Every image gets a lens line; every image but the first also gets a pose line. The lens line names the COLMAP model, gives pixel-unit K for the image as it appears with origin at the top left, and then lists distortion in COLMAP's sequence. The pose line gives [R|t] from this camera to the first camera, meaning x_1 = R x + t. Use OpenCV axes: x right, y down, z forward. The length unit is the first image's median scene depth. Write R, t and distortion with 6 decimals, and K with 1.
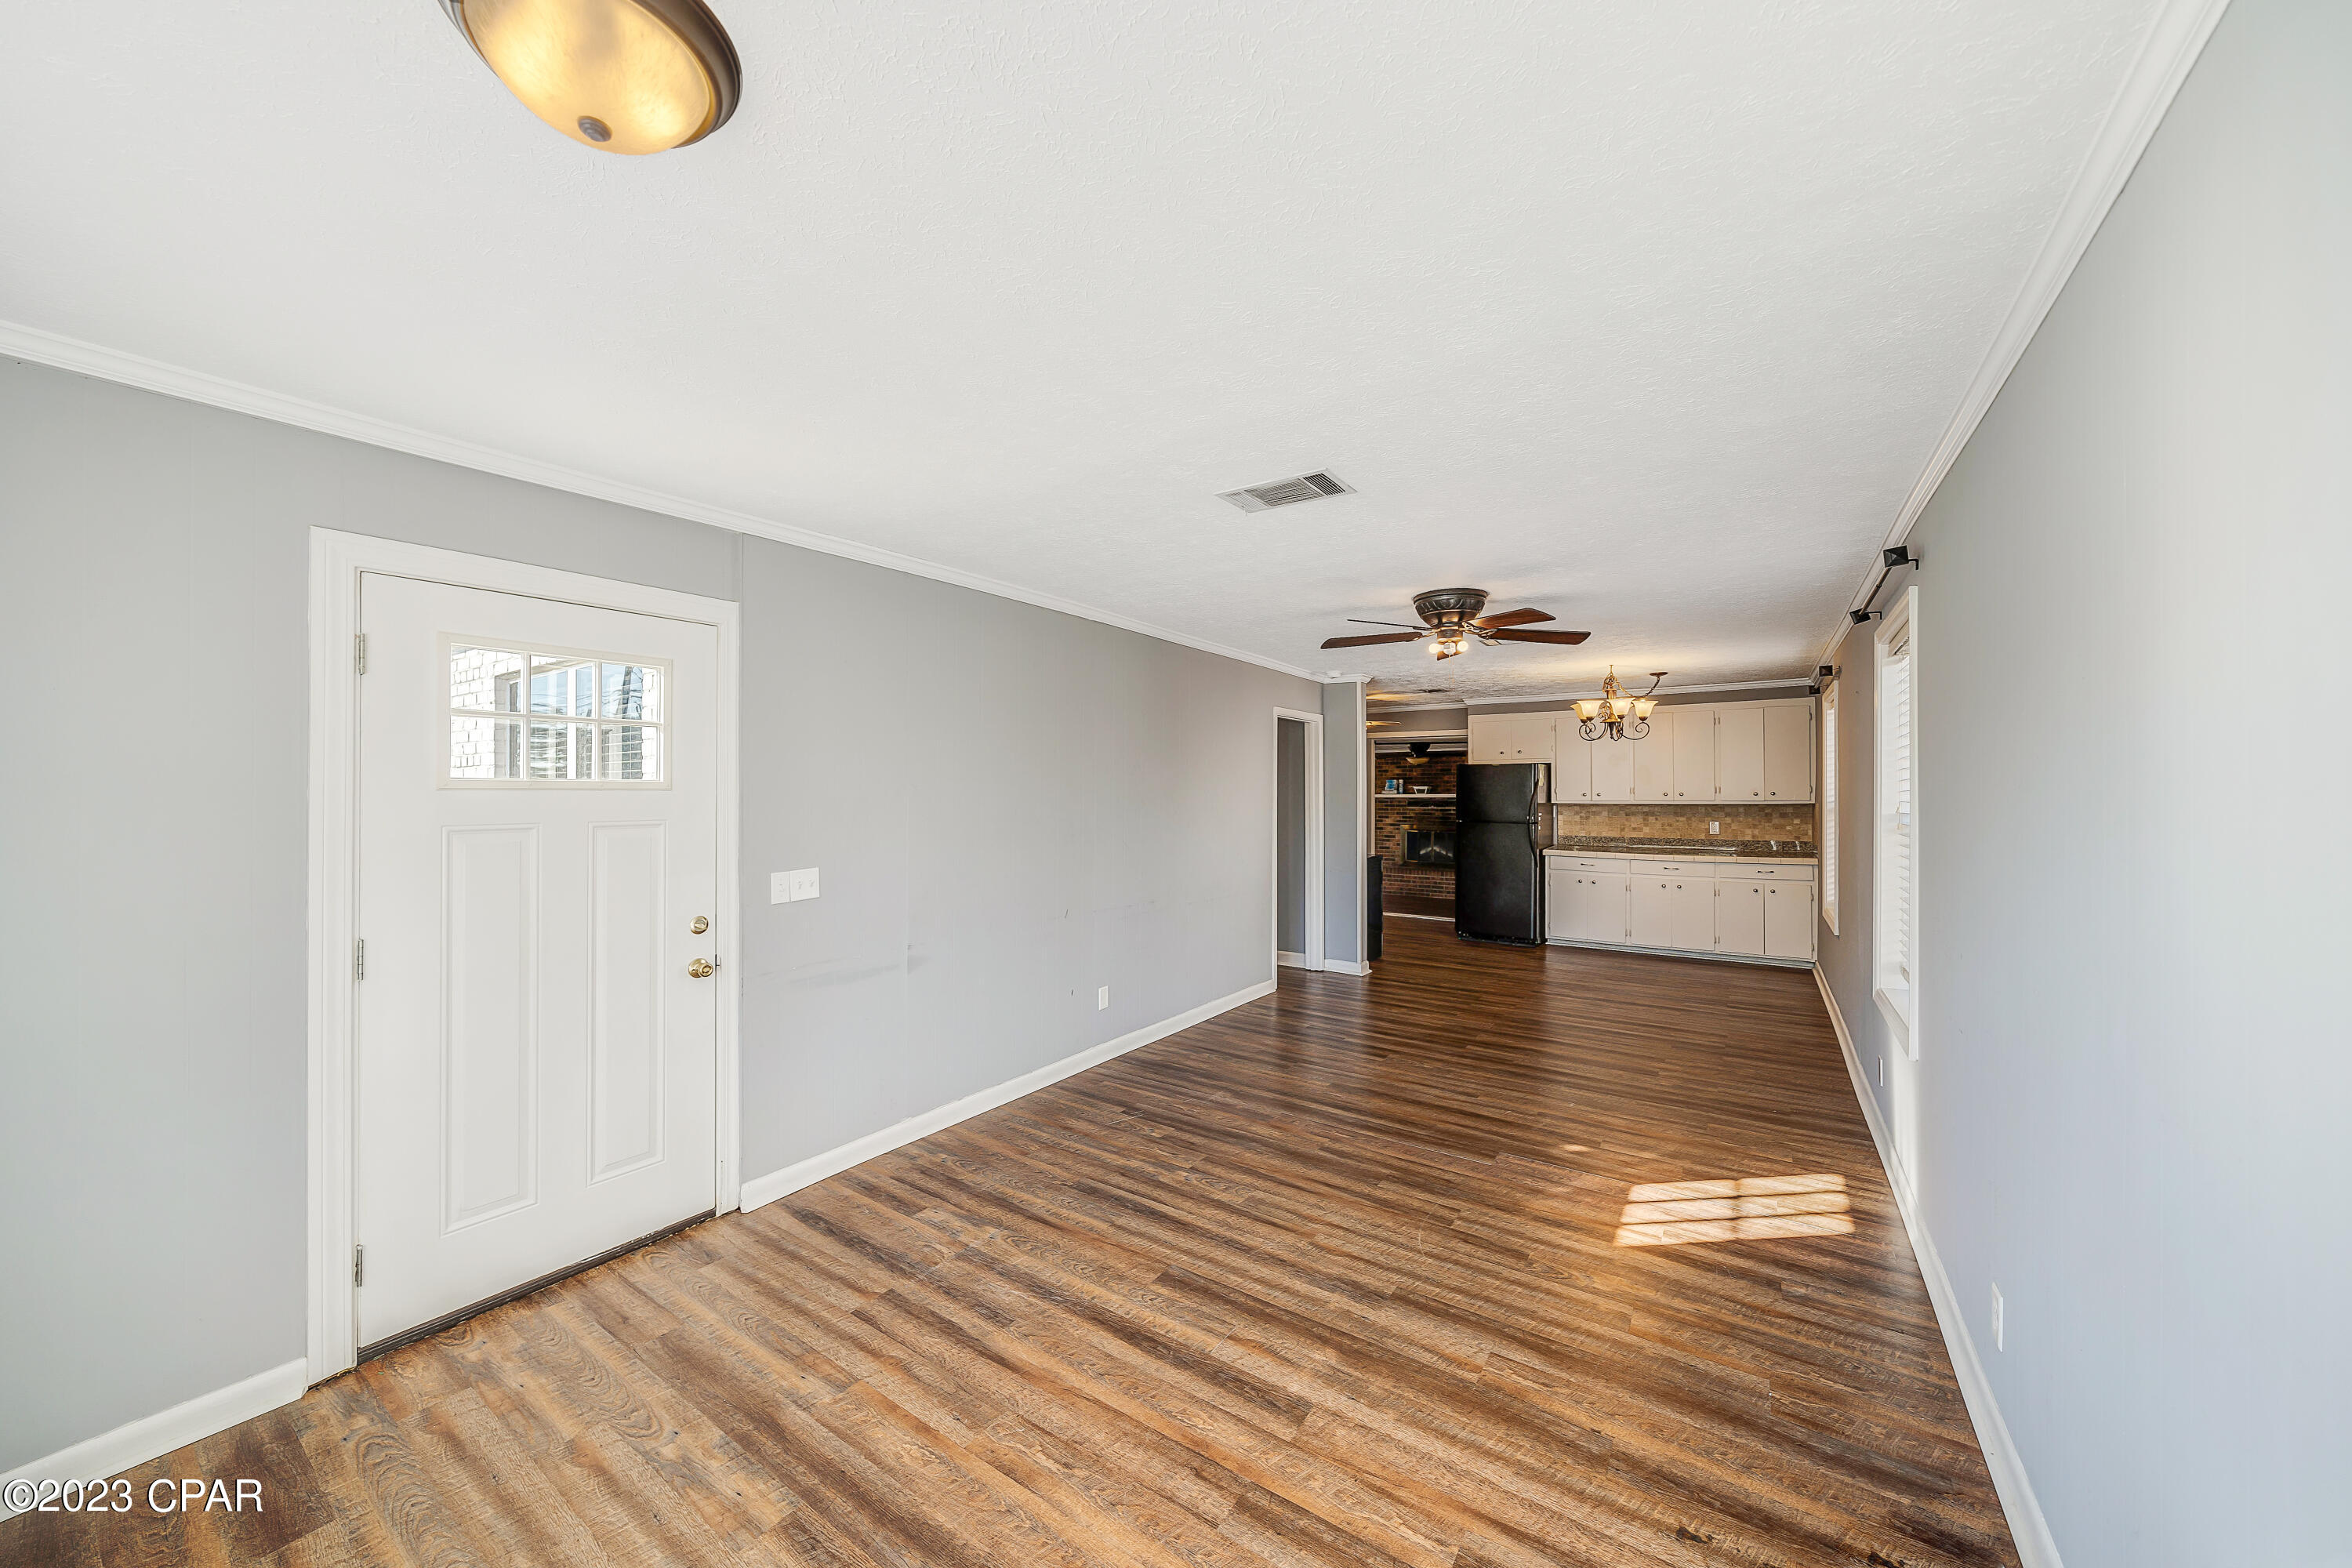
lens RADIAL K [[820.0, 0, 1161.3], [0, 820.0, 787.5], [0, 0, 1]] dist [0.000505, -0.000207]
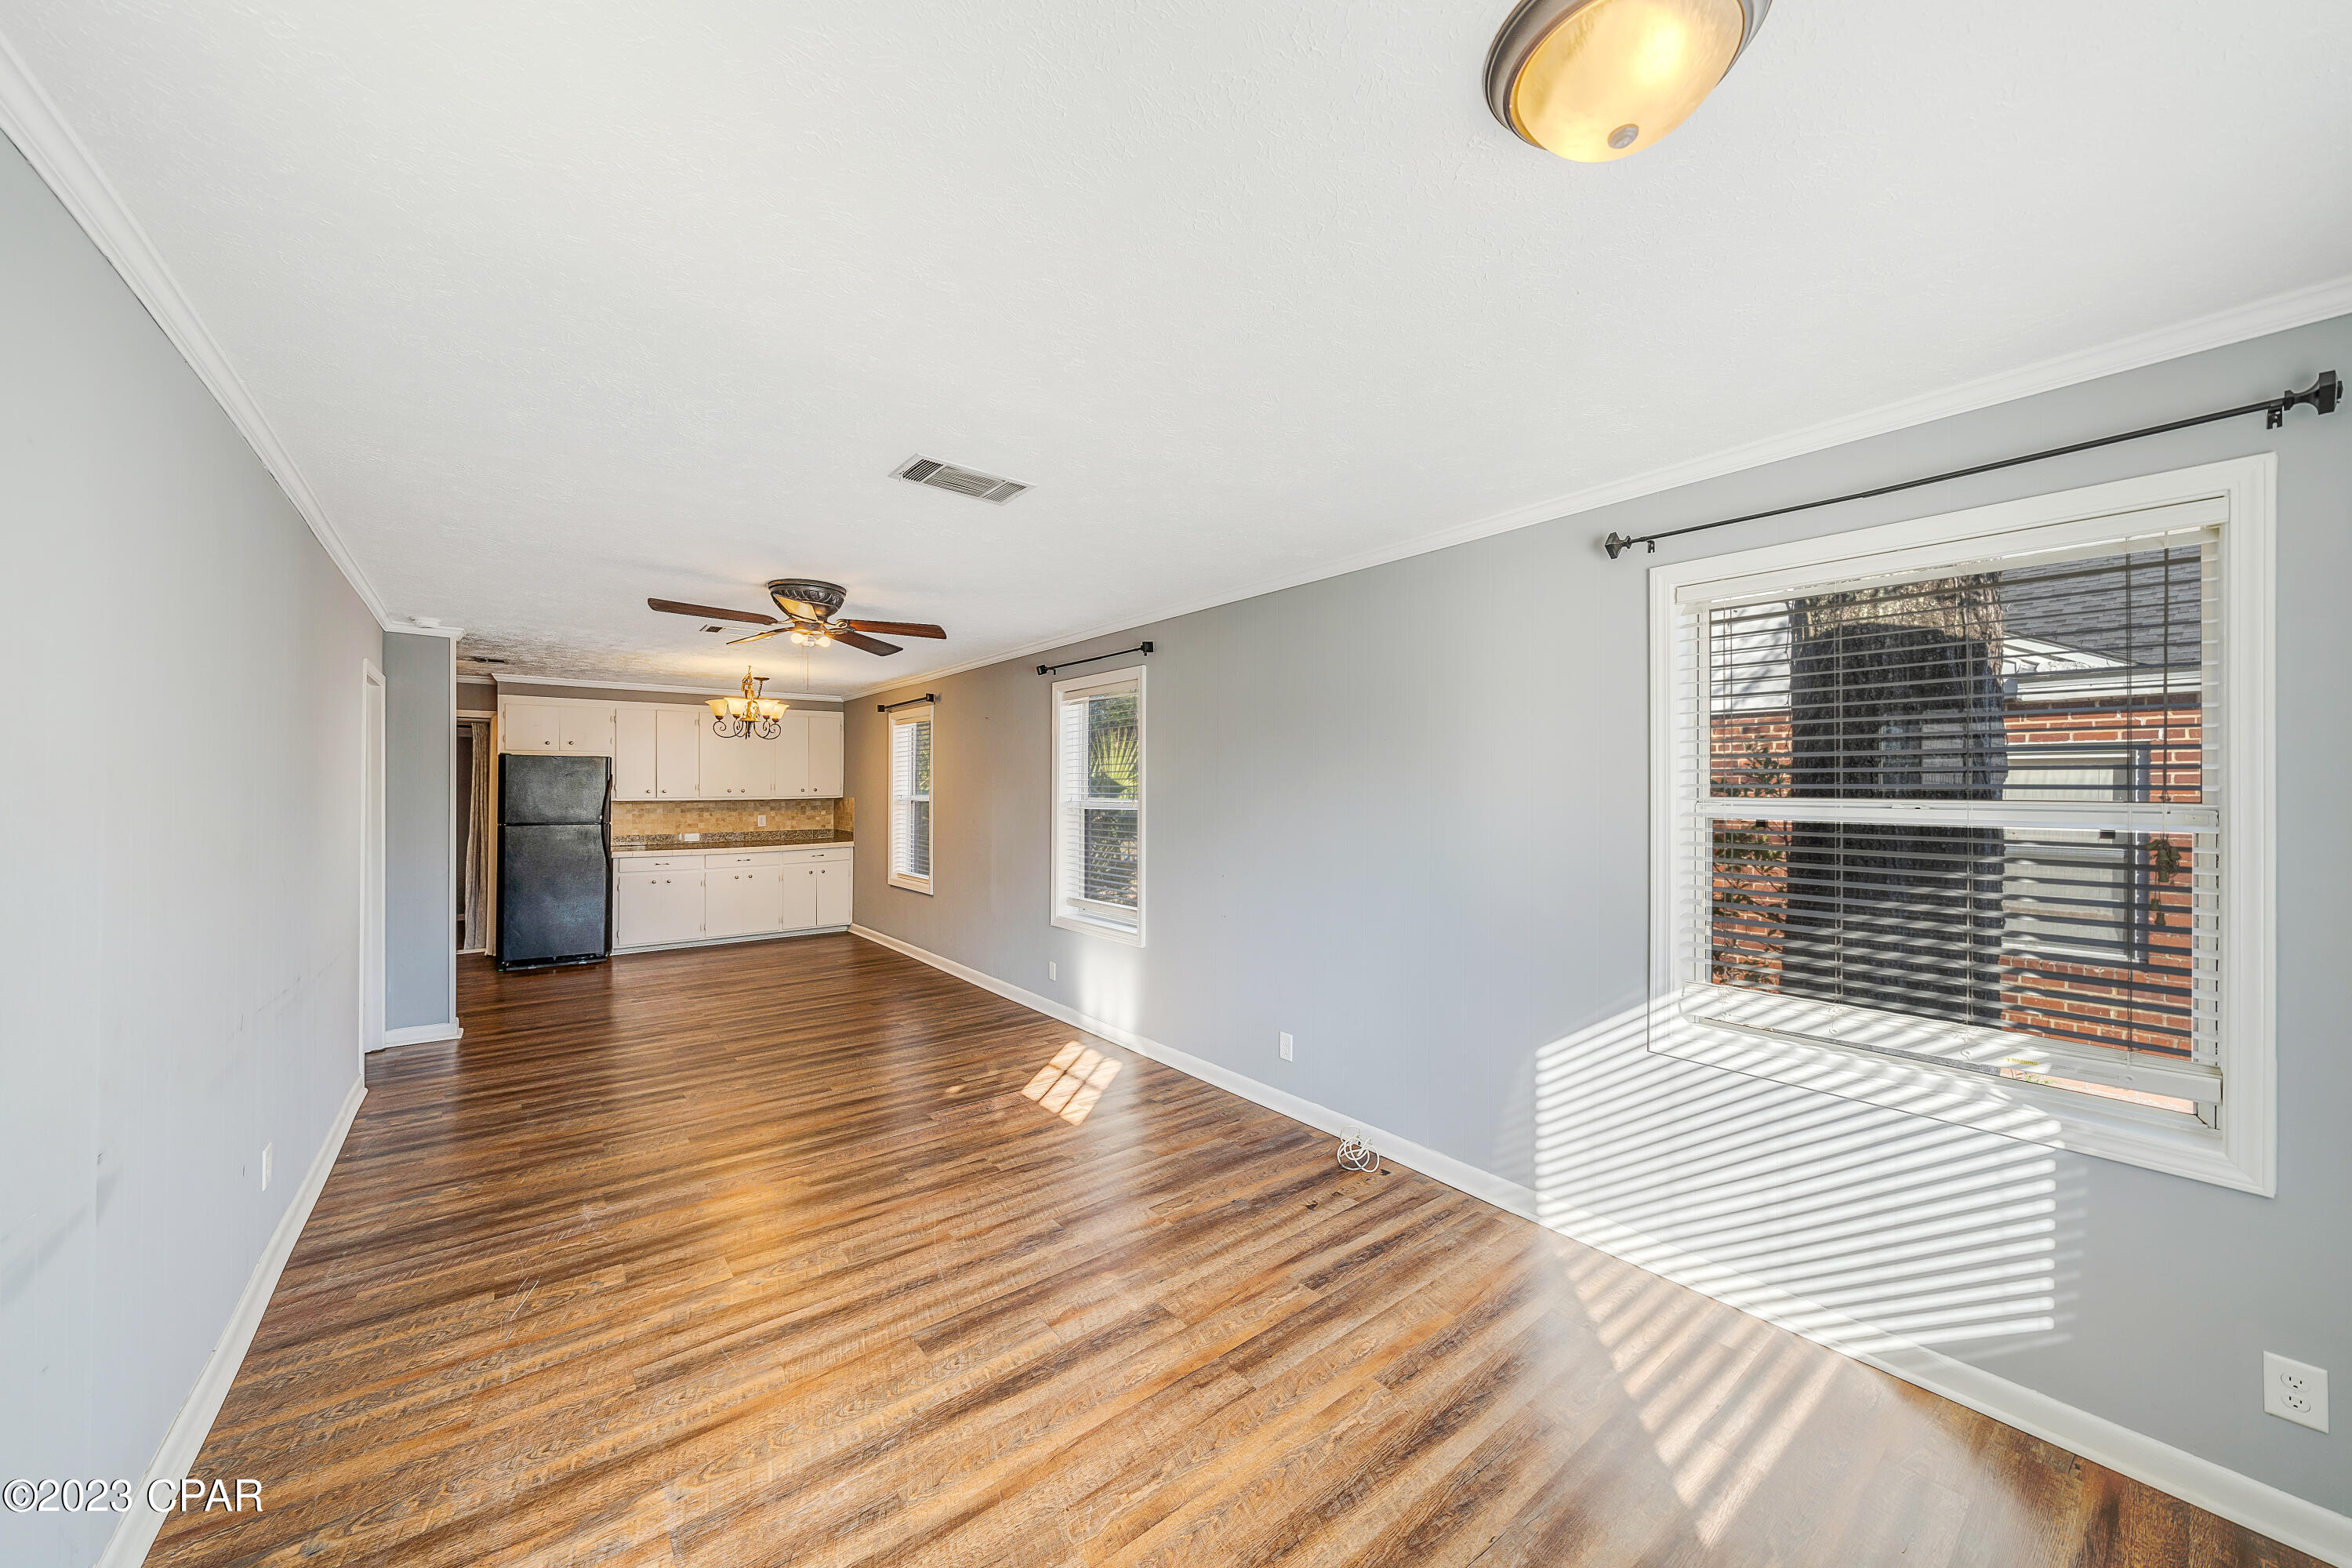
lens RADIAL K [[820.0, 0, 1161.3], [0, 820.0, 787.5], [0, 0, 1]] dist [0.000505, -0.000207]
pose [[0.311039, 0.001173, 0.950396, -0.580854], [-0.004397, 0.999990, 0.000205, 0.003728], [-0.950387, -0.004242, 0.311041, 0.386214]]
